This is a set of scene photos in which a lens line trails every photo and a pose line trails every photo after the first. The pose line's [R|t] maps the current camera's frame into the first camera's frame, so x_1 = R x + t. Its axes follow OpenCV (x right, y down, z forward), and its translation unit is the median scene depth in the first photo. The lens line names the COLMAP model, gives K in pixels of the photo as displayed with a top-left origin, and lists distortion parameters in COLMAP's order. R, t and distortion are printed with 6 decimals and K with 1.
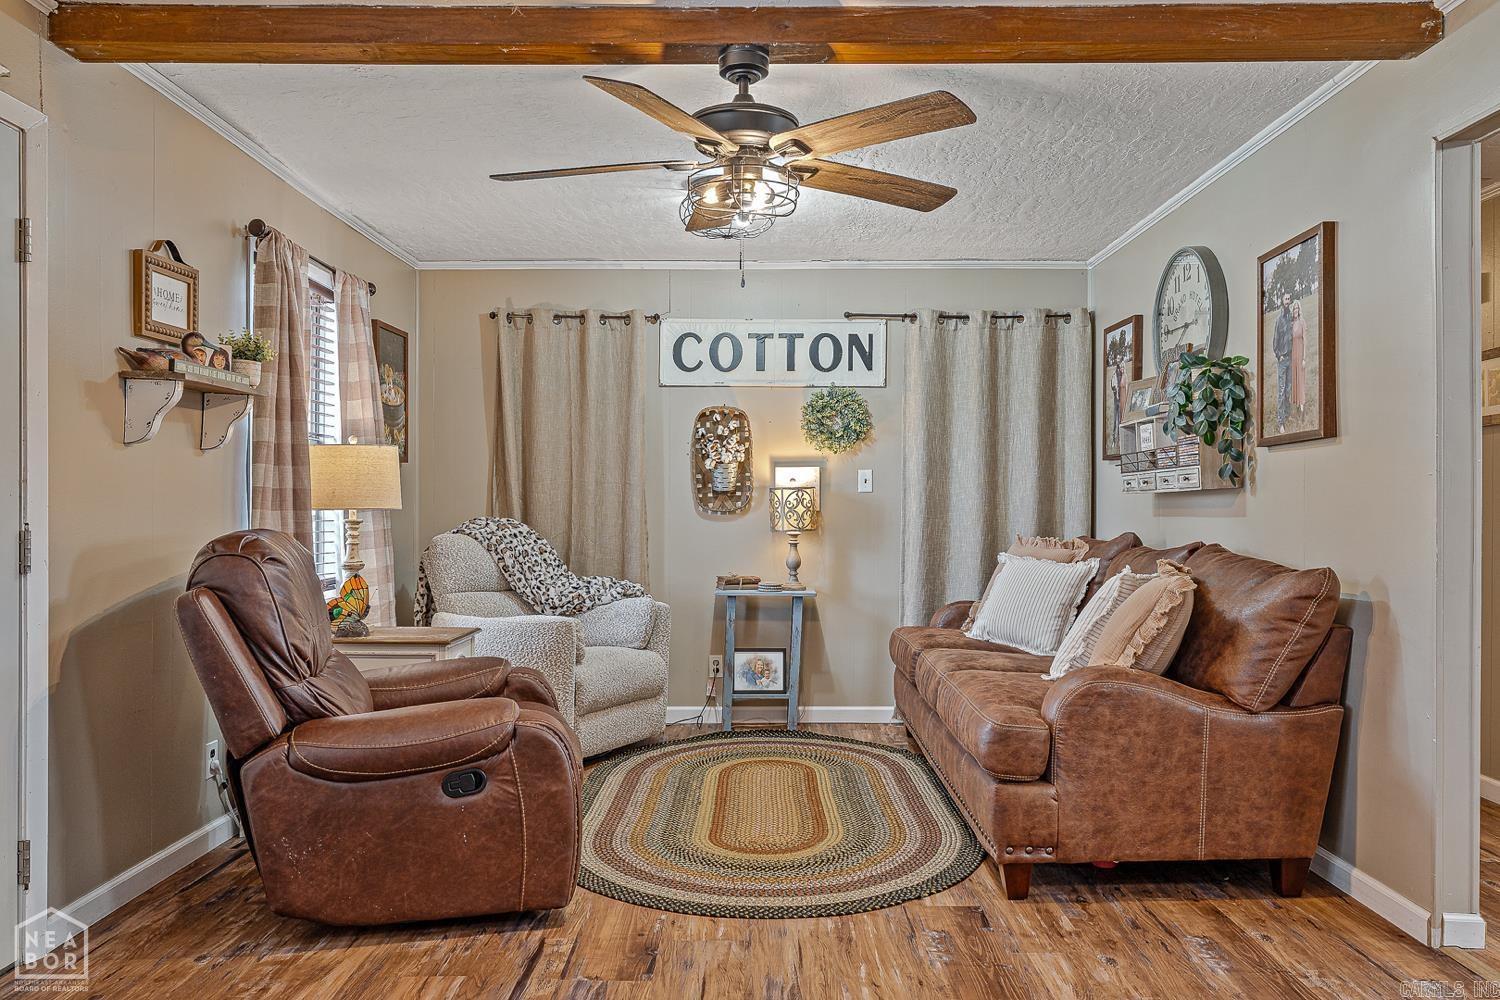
lens RADIAL K [[1081.0, 0, 758.2], [0, 1081.0, 516.5], [0, 0, 1]] dist [0.000879, 0.005717]
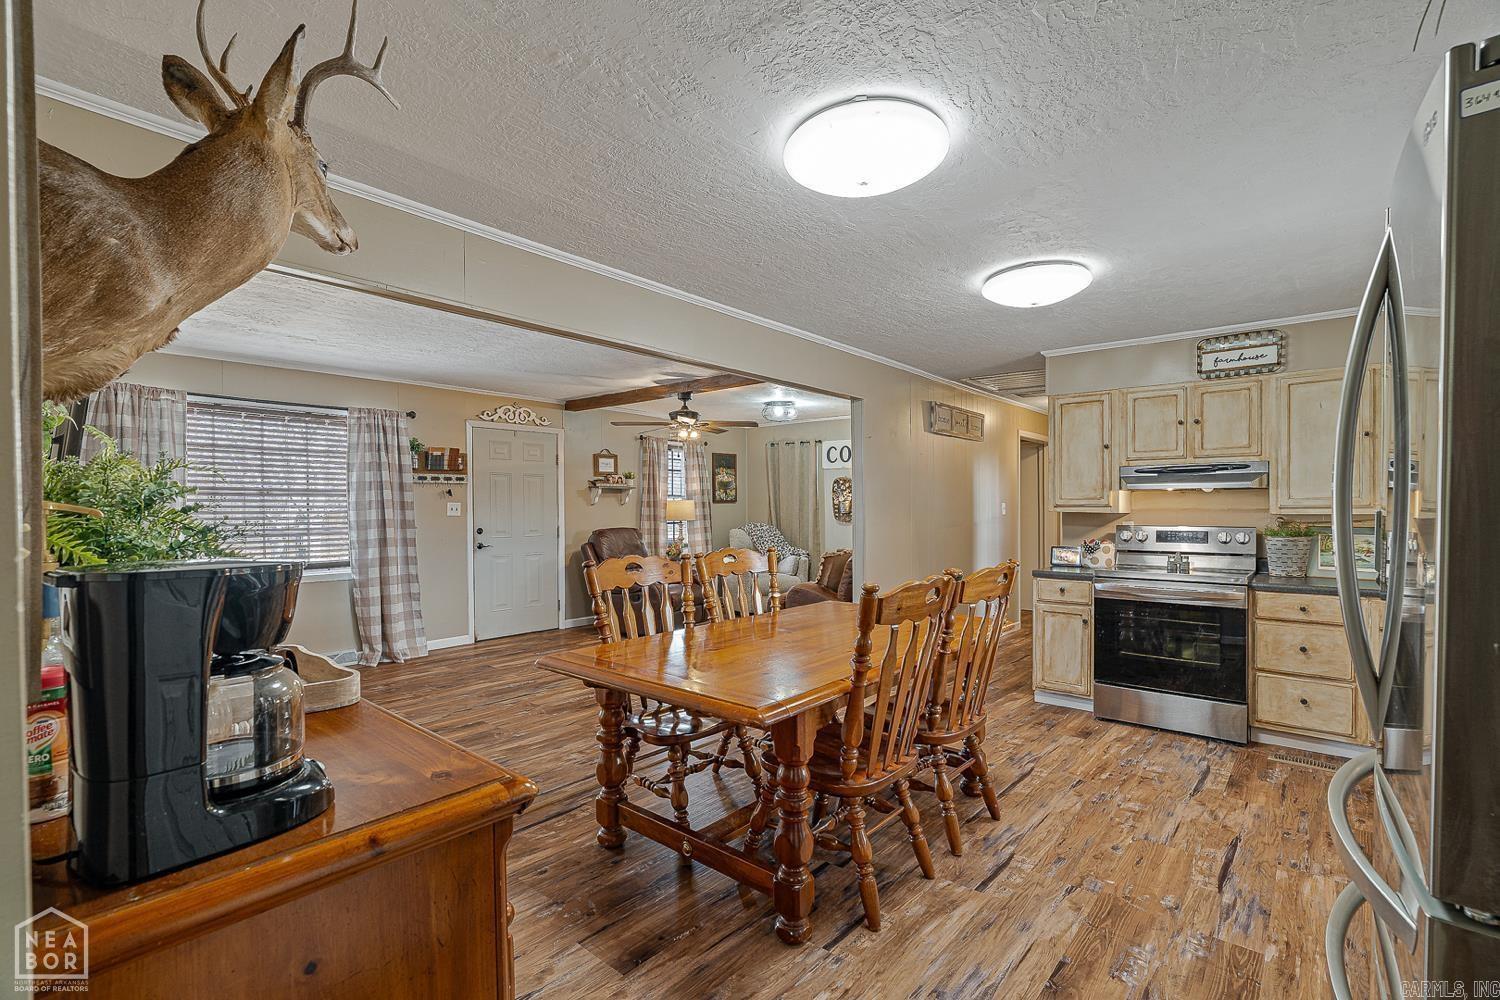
lens RADIAL K [[673.1, 0, 748.0], [0, 673.1, 523.1], [0, 0, 1]] dist [-0.002278, 0.000425]
pose [[0.758829, 0.020520, -0.650967, 1.285796], [-0.009114, 0.999740, 0.020891, -0.052364], [0.651226, -0.009920, 0.758819, -0.418362]]
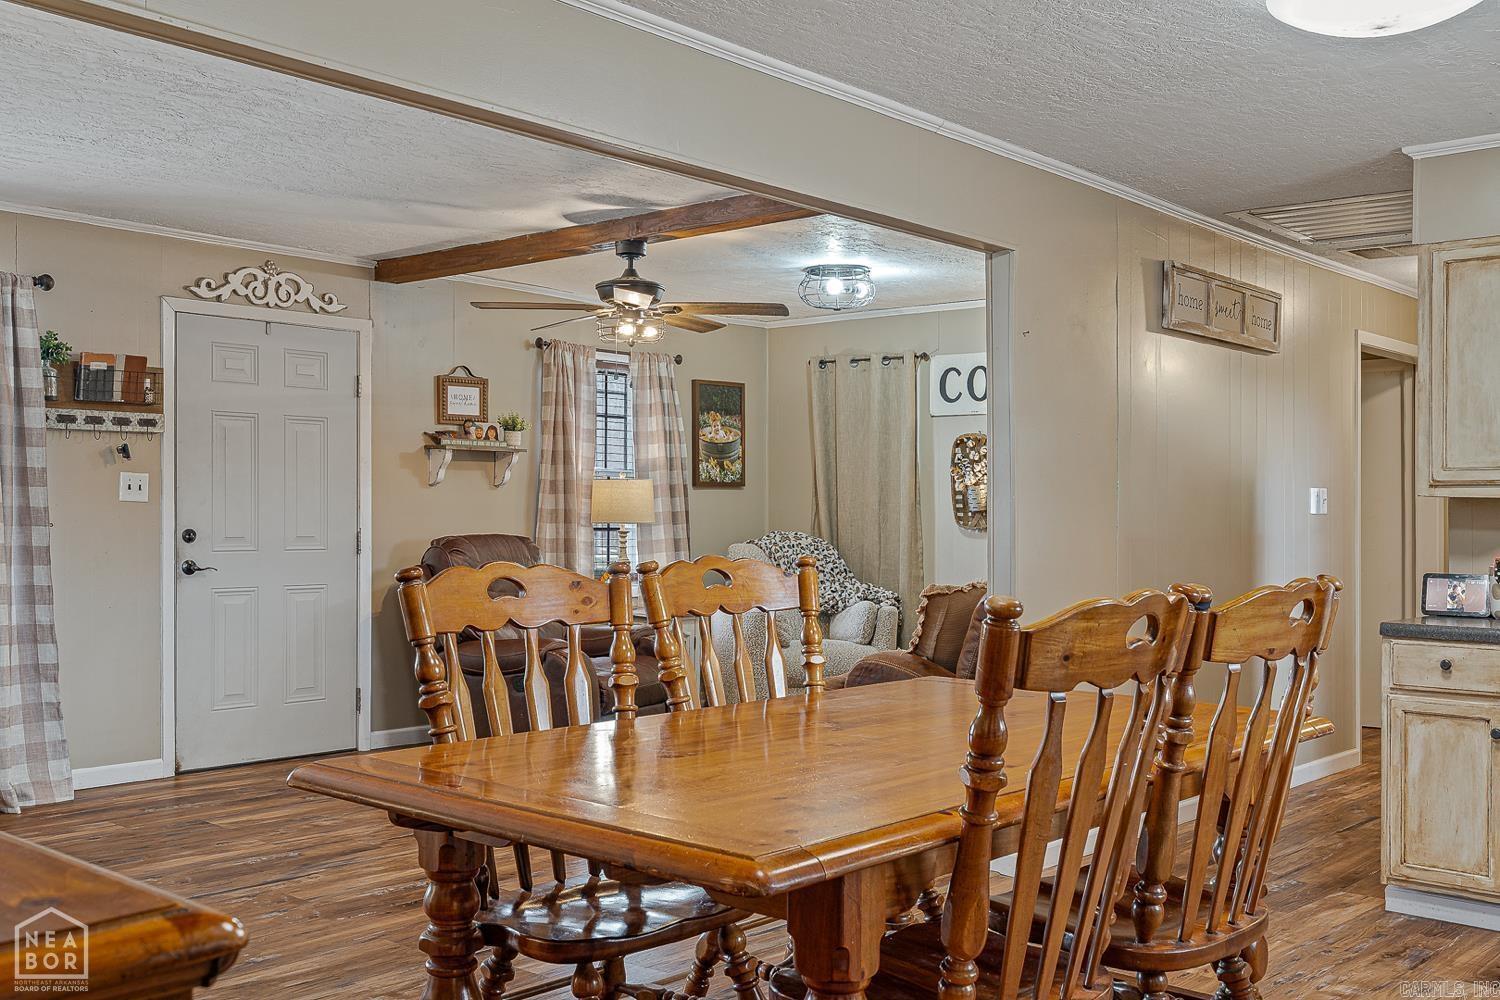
lens RADIAL K [[1452.7, 0, 751.4], [0, 1452.7, 543.5], [0, 0, 1]] dist [0.016472, 0.001616]
pose [[0.746677, 0.021953, -0.664825, 1.301621], [-0.017199, 0.999758, 0.013696, -0.011558], [0.664965, 0.001207, 0.746874, -0.409403]]
